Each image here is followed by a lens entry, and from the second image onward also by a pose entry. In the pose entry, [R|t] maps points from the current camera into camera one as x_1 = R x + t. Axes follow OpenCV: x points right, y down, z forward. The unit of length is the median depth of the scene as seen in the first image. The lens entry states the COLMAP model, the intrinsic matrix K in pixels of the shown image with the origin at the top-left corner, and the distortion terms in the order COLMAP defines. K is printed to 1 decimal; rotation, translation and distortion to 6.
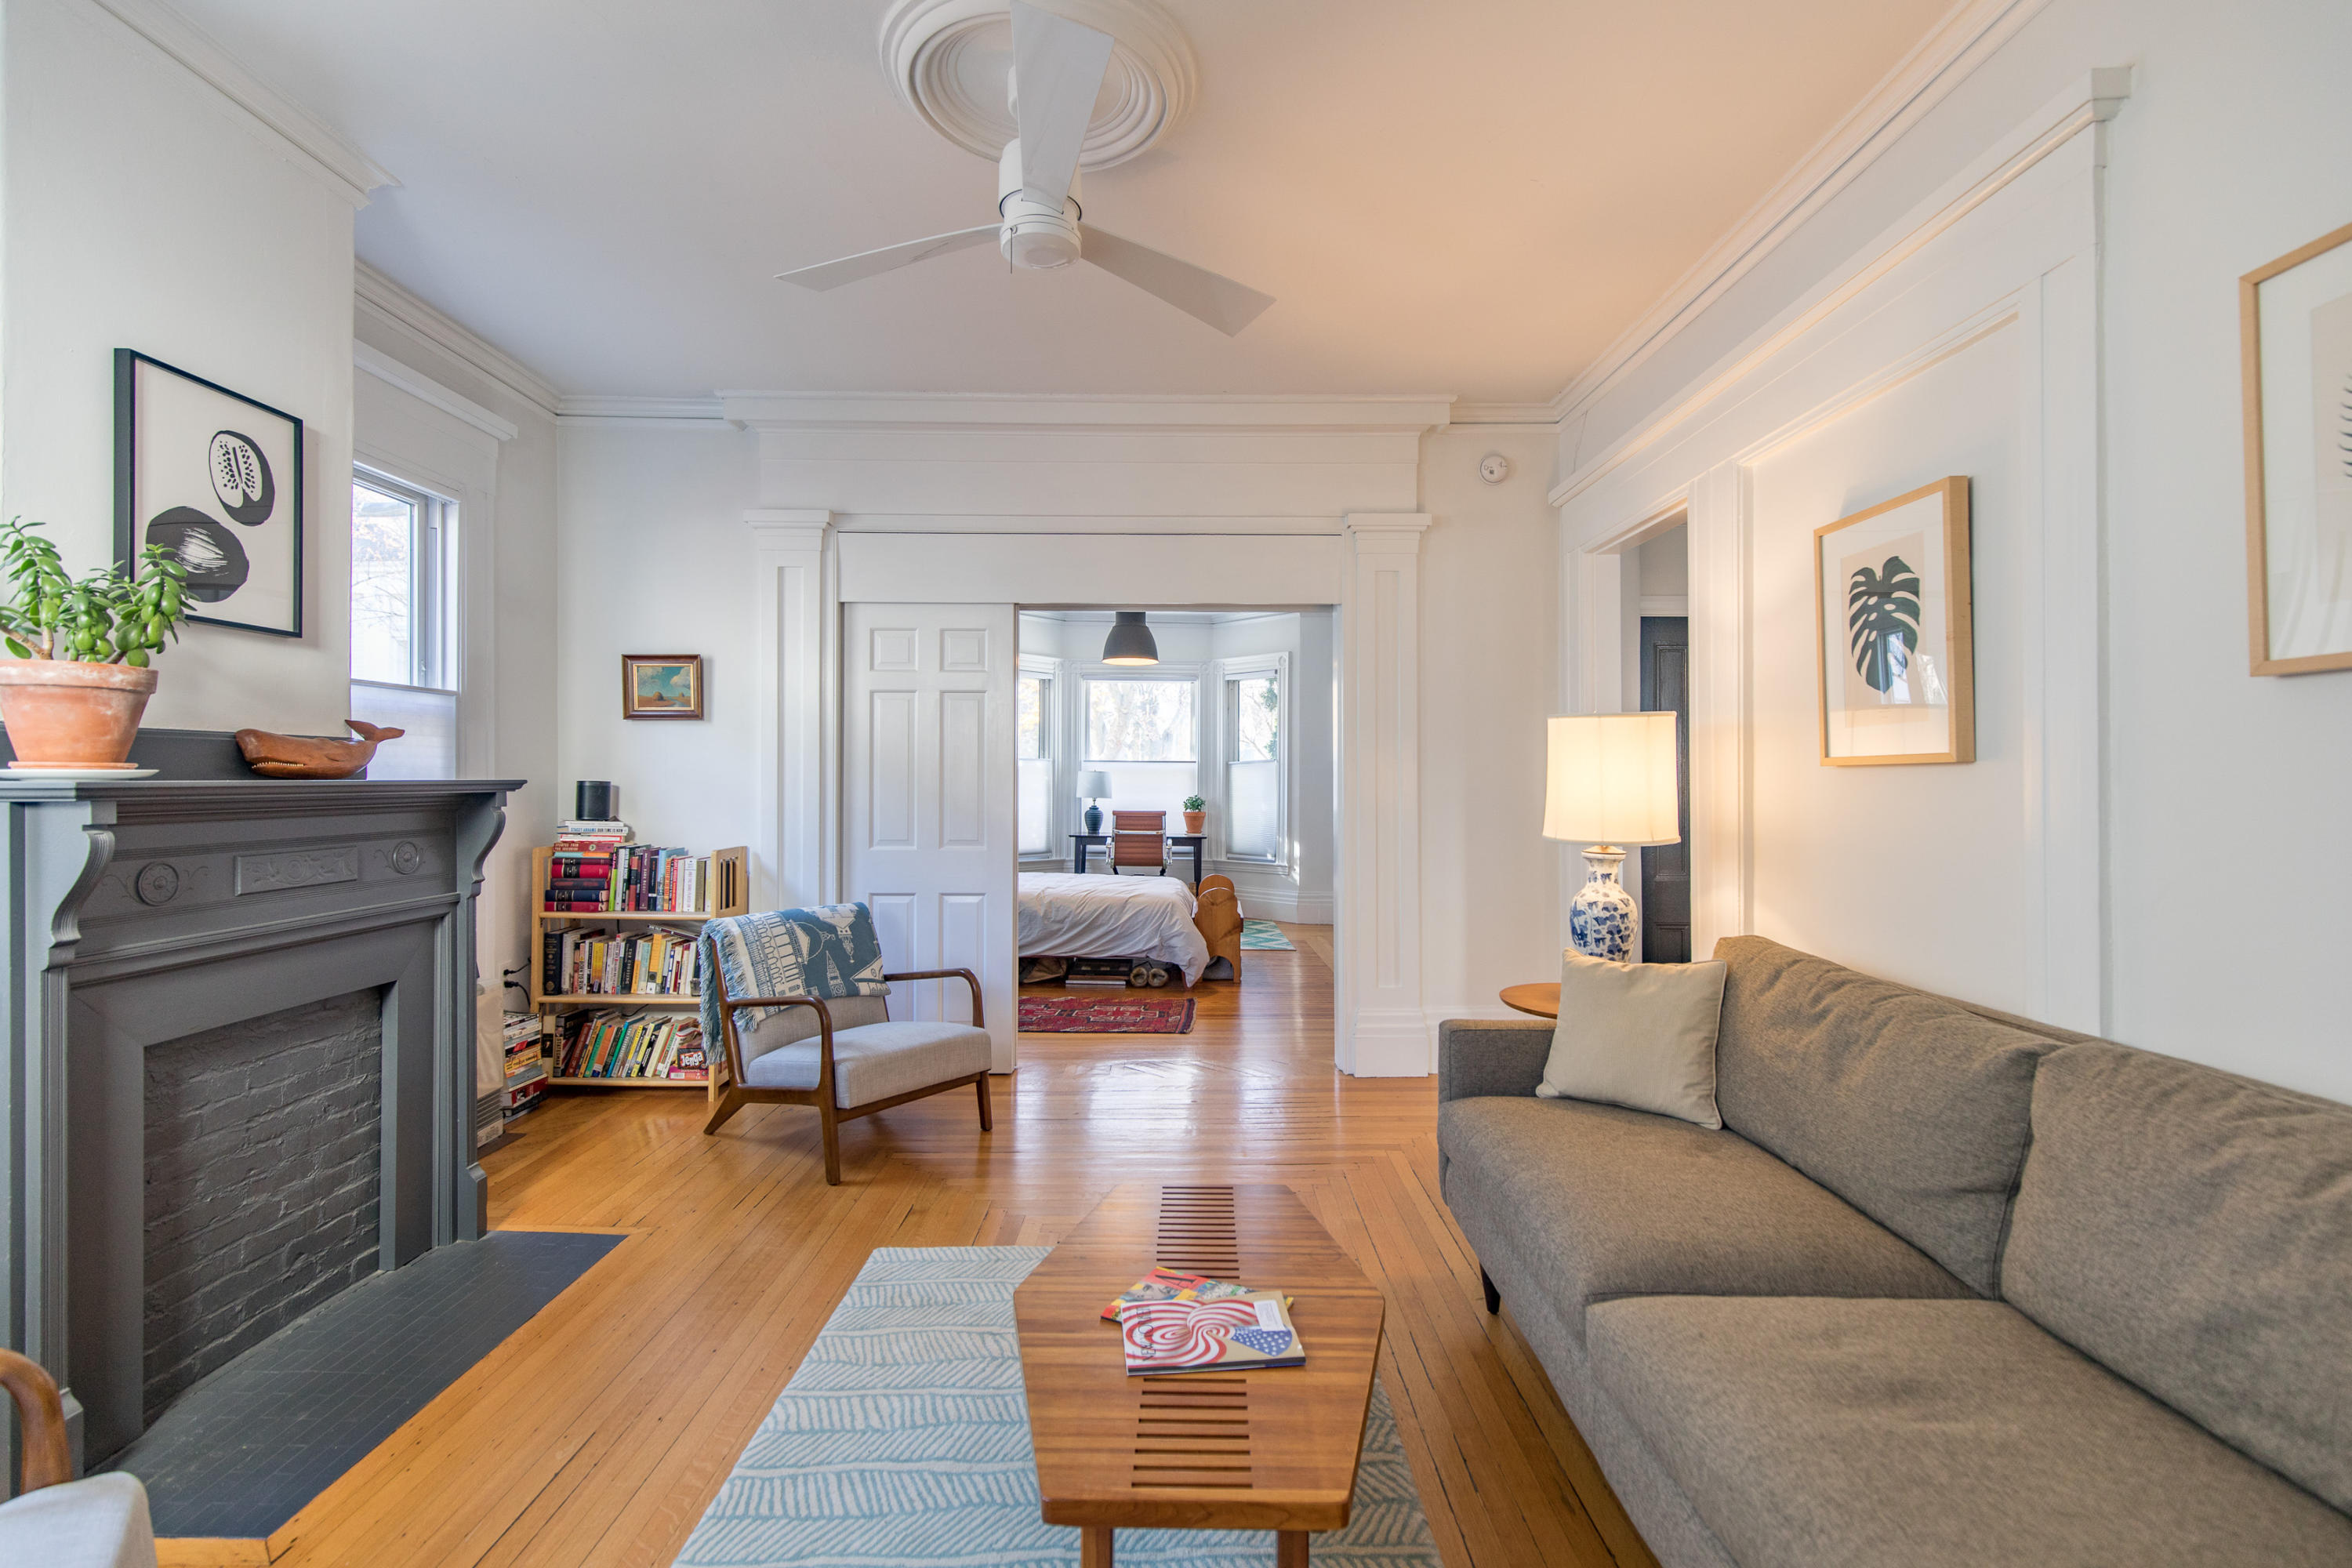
lens RADIAL K [[1071.5, 0, 1184.9], [0, 1071.5, 779.4], [0, 0, 1]] dist [0.013391, -0.000280]
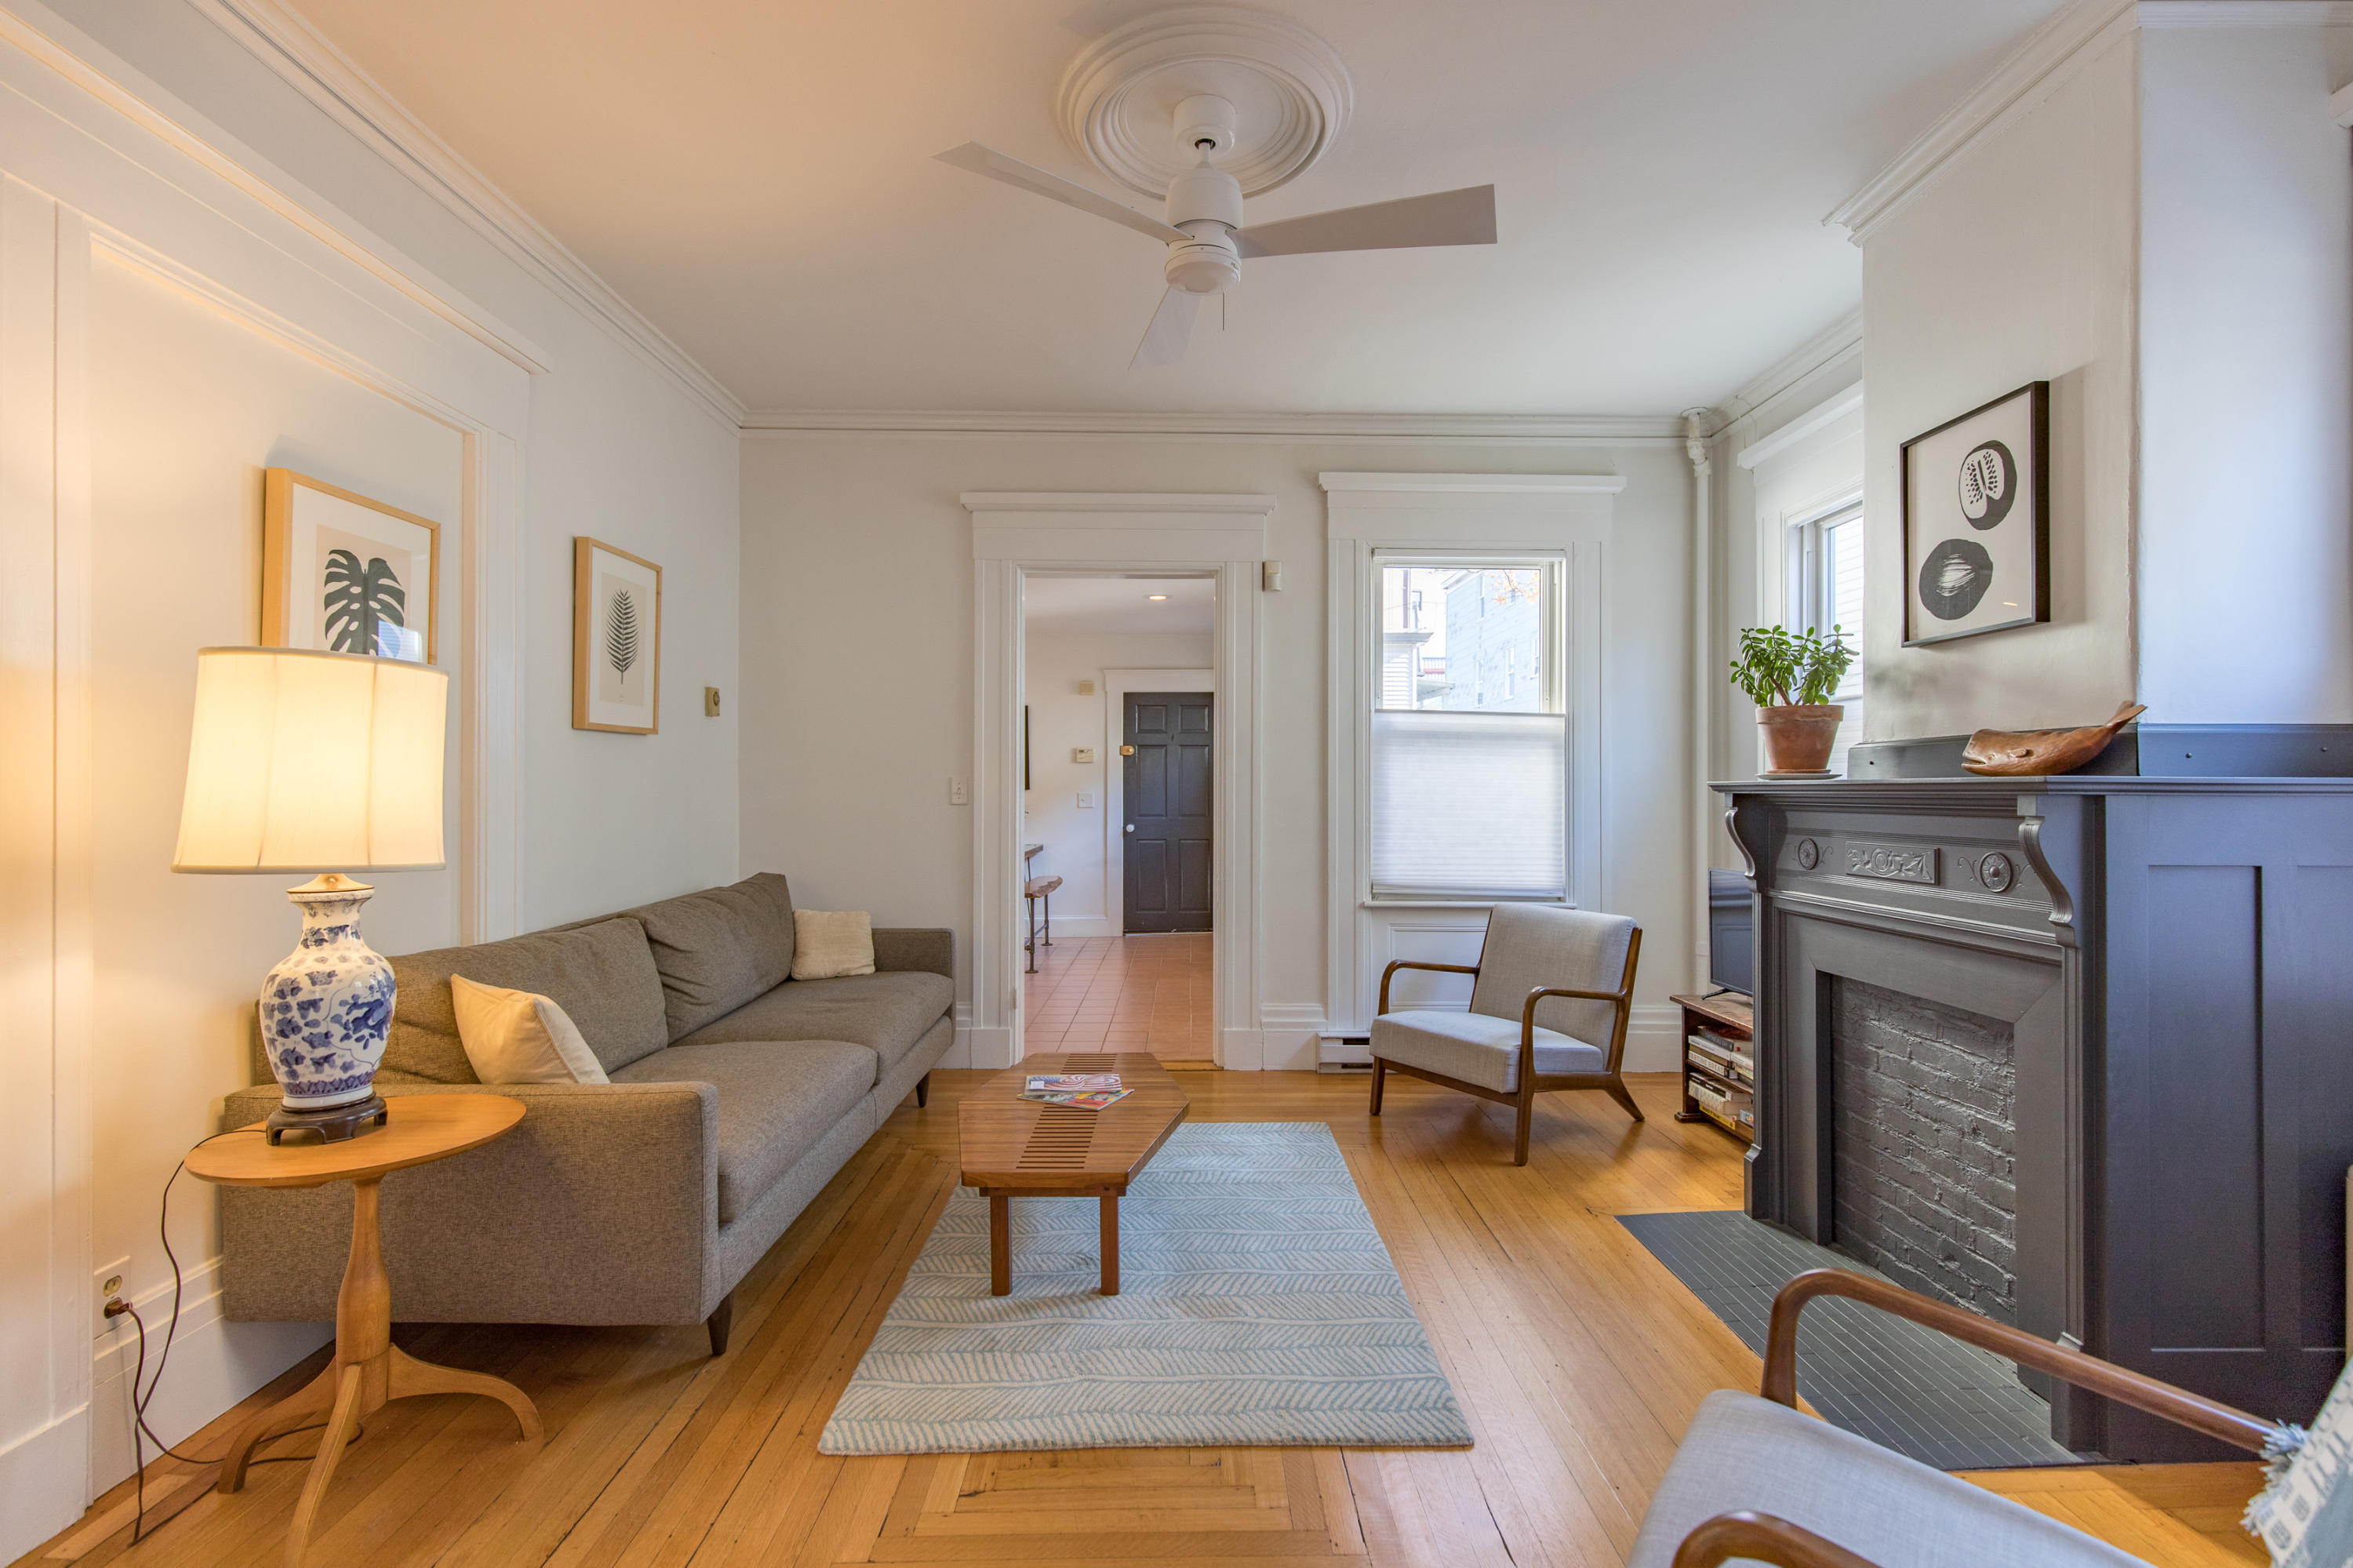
lens RADIAL K [[1072.0, 0, 1175.8], [0, 1072.0, 782.6], [0, 0, 1]] dist [0.013391, -0.000280]
pose [[-0.999995, -0.002935, 0.001181, -0.040780], [-0.002946, 0.999949, -0.009664, 0.006026], [-0.001153, -0.009667, -0.999953, 0.782446]]
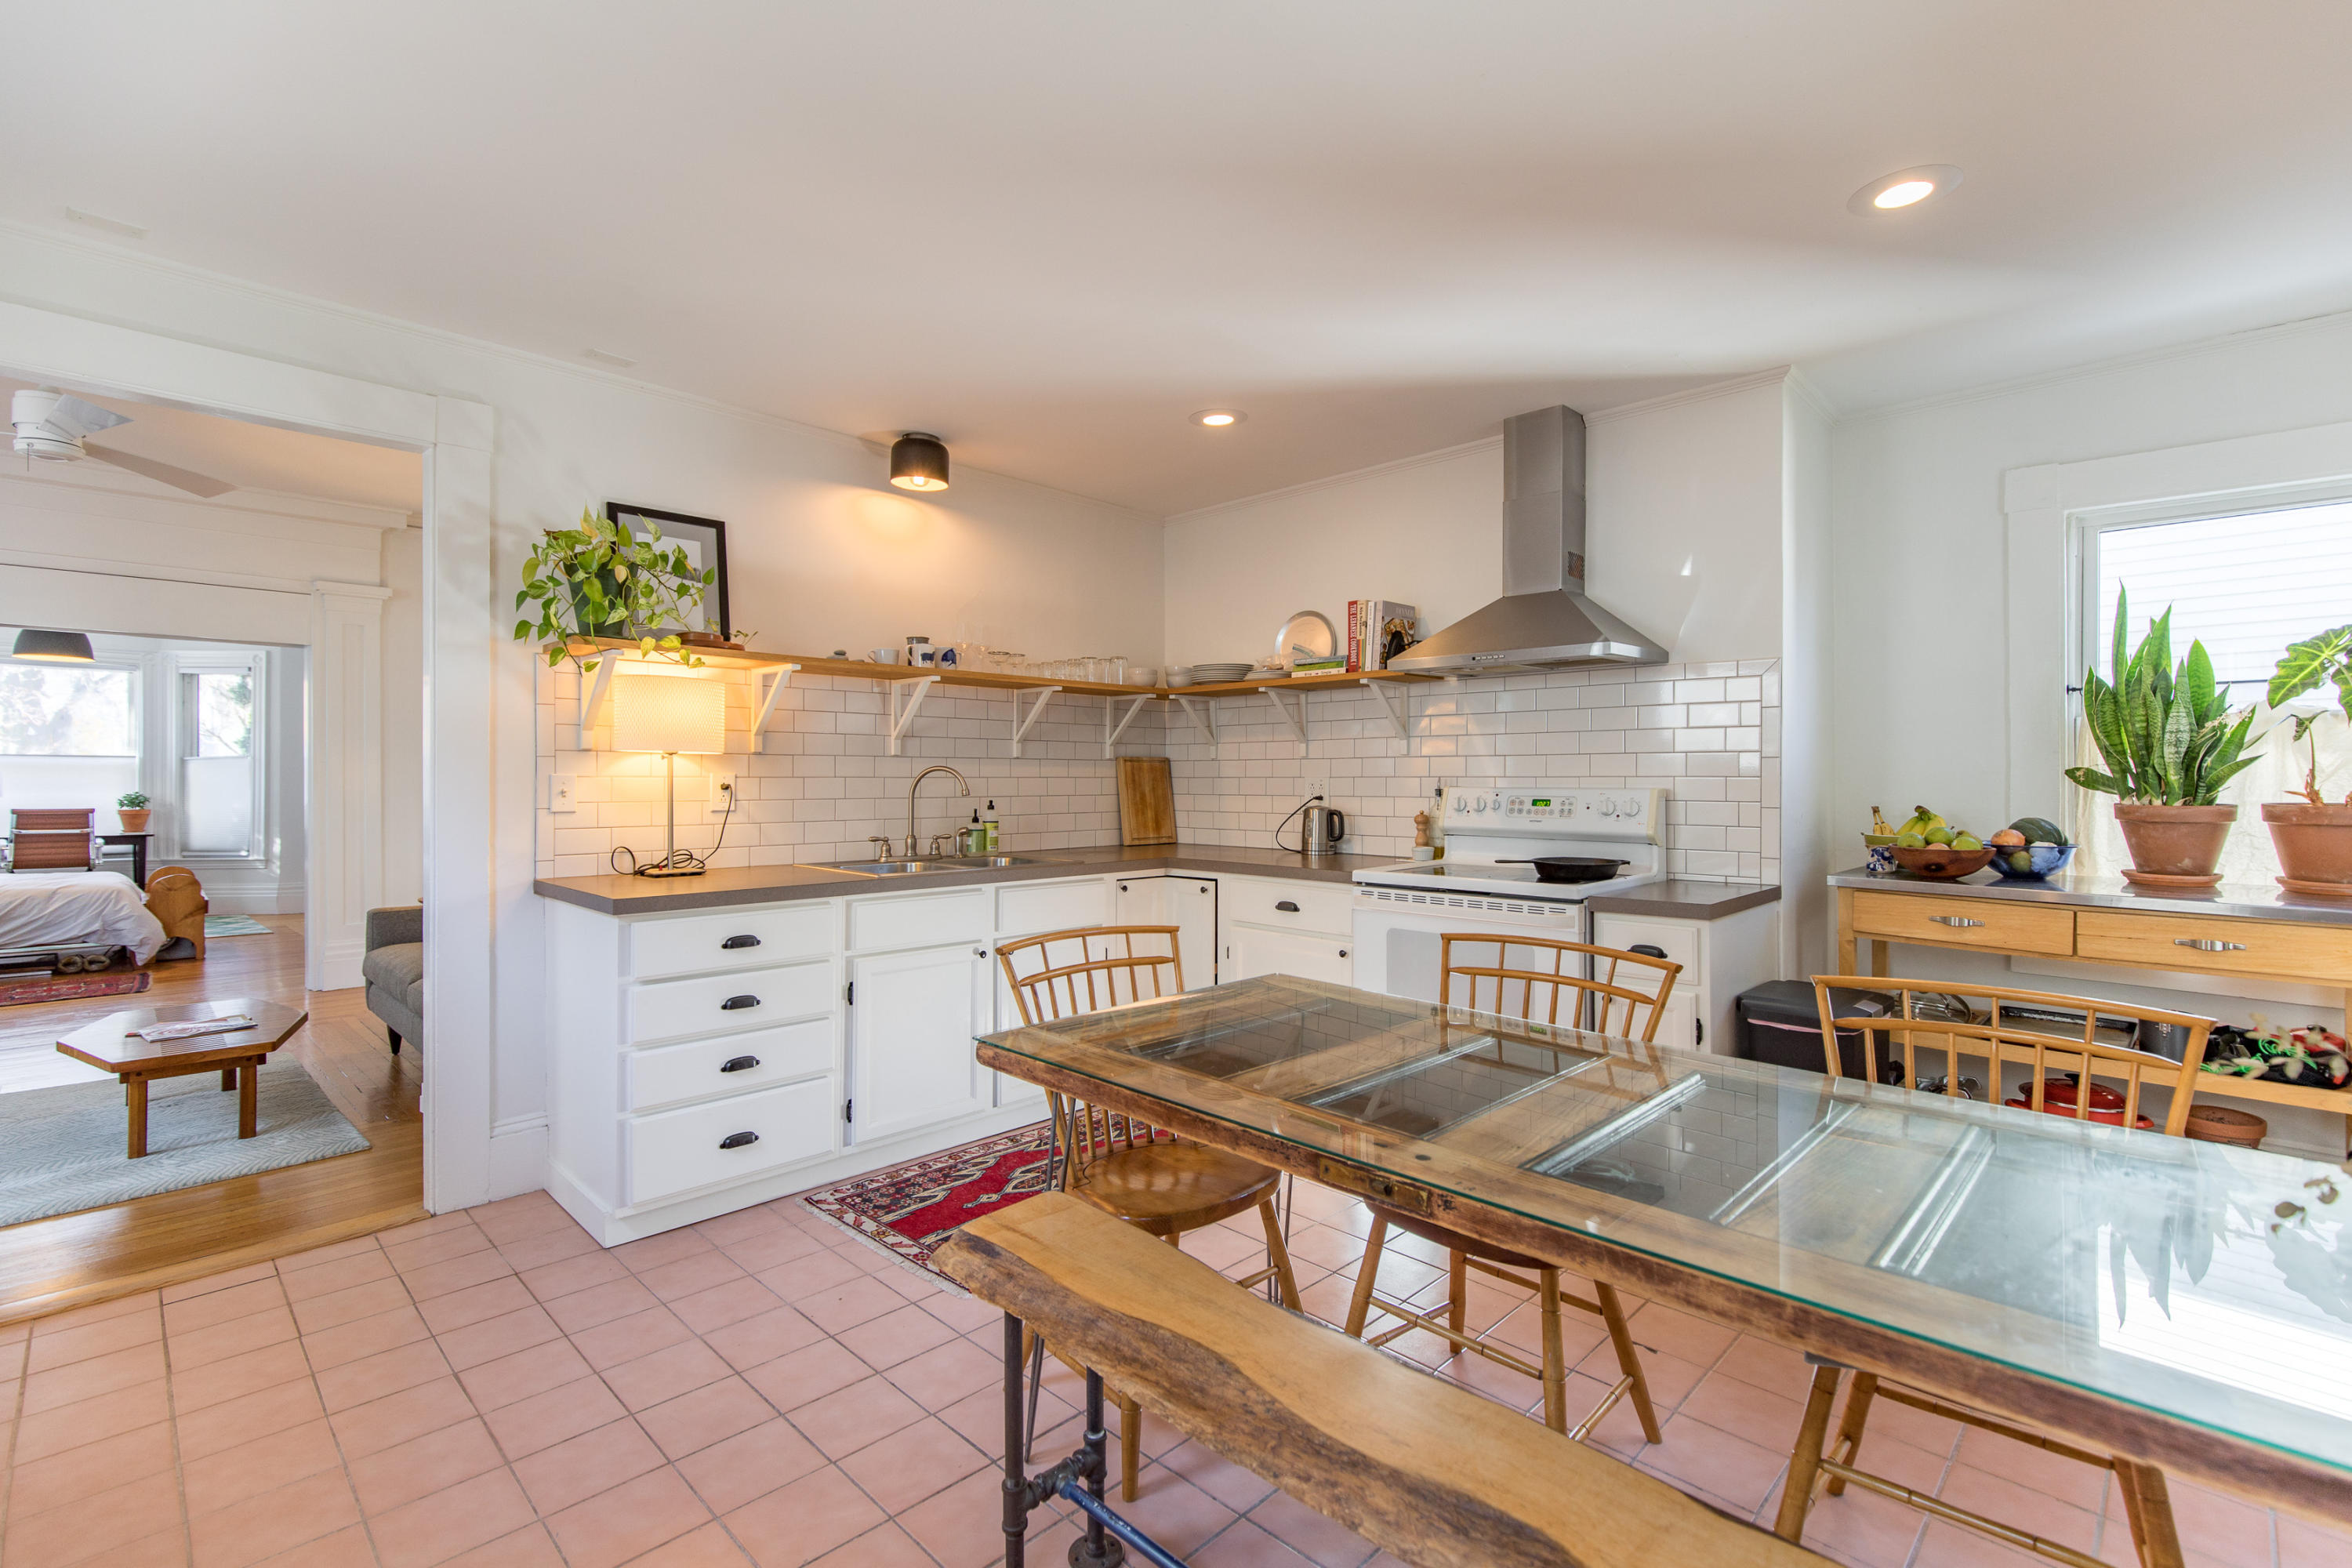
lens RADIAL K [[1071.5, 0, 1188.3], [0, 1071.5, 778.2], [0, 0, 1]] dist [0.013391, -0.000280]
pose [[0.699342, -0.001066, 0.714786, -0.038766], [-0.000682, 0.999997, 0.002158, 0.000102], [-0.714787, -0.001997, 0.699340, -0.527623]]
